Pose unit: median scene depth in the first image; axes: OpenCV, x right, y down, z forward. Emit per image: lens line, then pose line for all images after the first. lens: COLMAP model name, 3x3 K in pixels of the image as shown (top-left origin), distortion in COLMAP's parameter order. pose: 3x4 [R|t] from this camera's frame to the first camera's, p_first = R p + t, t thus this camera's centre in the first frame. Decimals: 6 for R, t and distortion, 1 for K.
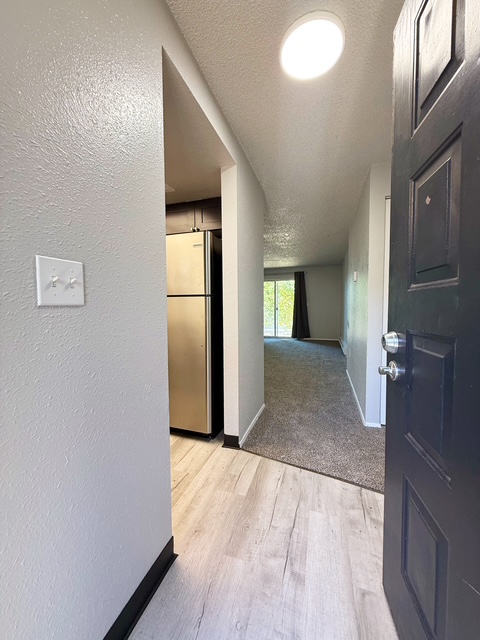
lens RADIAL K [[255.4, 0, 241.3], [0, 255.4, 318.3], [0, 0, 1]] dist [0.000031, -0.000015]
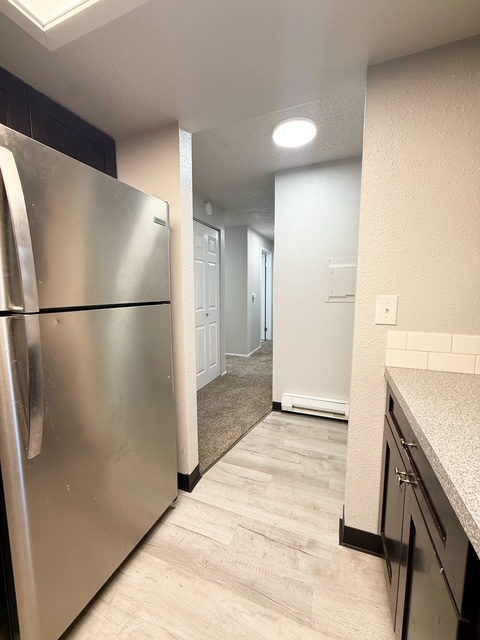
lens RADIAL K [[255.4, 0, 241.2], [0, 255.4, 319.3], [0, 0, 1]] dist [0.000031, -0.000015]
pose [[0.052299, -0.112998, 0.992218, -0.862868], [0.049375, 0.992655, 0.110445, -0.116530], [-0.997410, 0.043214, 0.057494, 0.847471]]
